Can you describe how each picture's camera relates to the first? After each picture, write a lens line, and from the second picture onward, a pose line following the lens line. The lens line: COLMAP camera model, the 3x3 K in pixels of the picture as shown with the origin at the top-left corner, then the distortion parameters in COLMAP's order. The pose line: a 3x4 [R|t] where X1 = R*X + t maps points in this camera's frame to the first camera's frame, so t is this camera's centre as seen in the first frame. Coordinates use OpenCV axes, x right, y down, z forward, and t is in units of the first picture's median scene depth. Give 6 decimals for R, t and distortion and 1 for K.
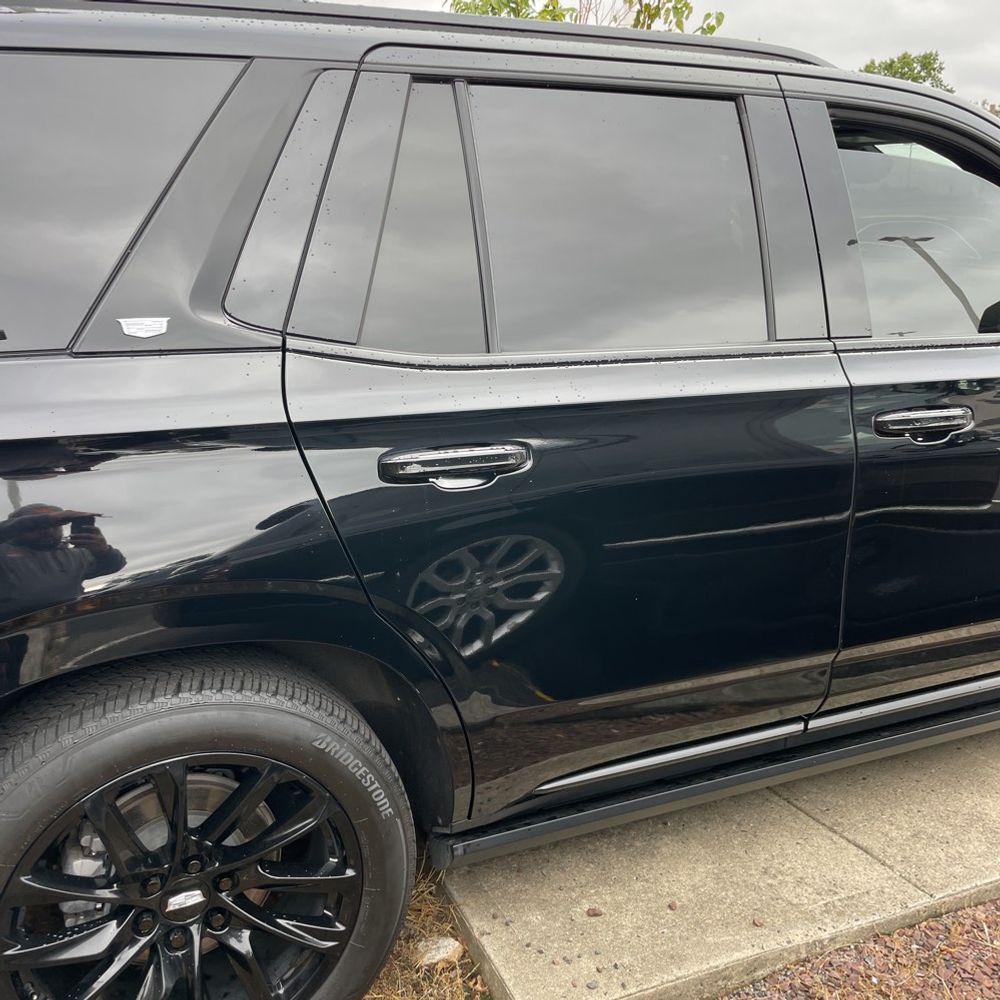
lens RADIAL K [[1038.8, 0, 479.8], [0, 1038.8, 500.4], [0, 0, 1]] dist [0.092381, -0.126313]
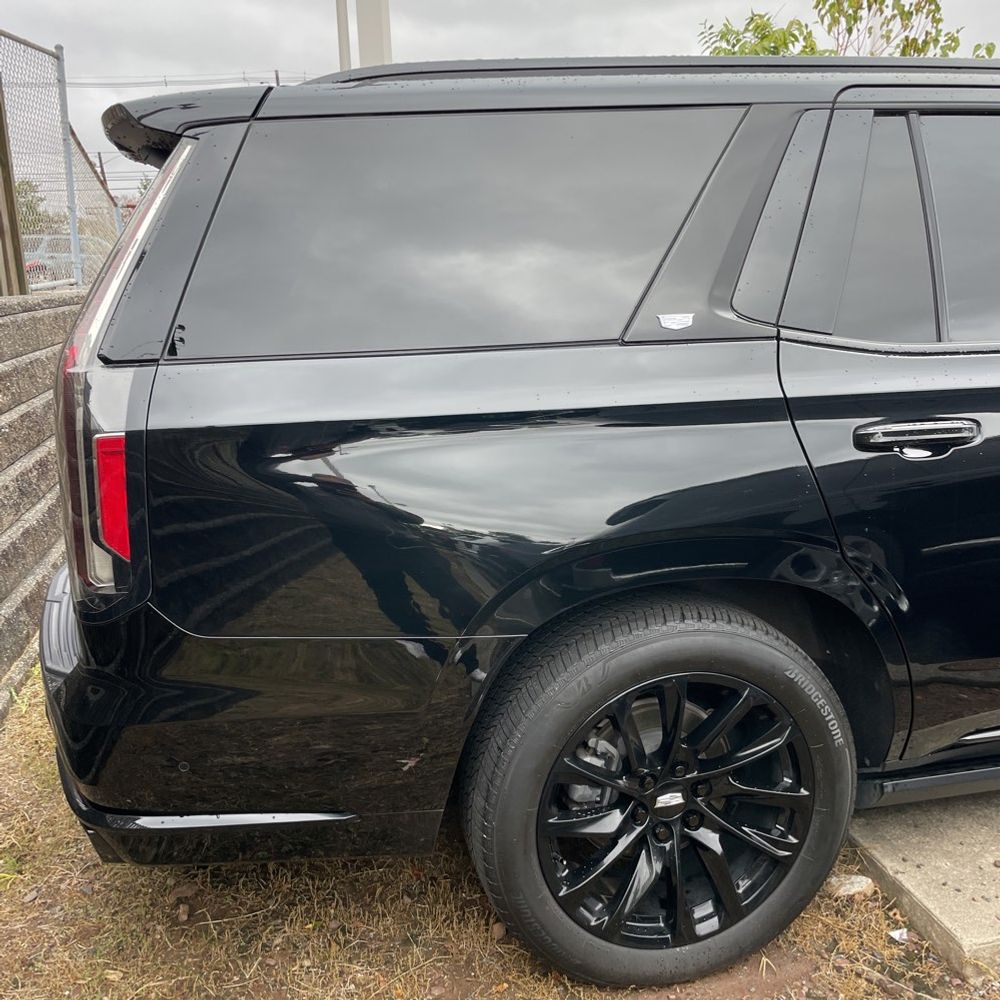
lens RADIAL K [[1038.8, 0, 479.8], [0, 1038.8, 500.4], [0, 0, 1]] dist [0.092381, -0.126313]
pose [[0.982447, 0.012870, -0.186095, -0.273219], [-0.020855, 0.998941, -0.041015, 0.091483], [0.185370, 0.044176, 0.981675, -0.227235]]
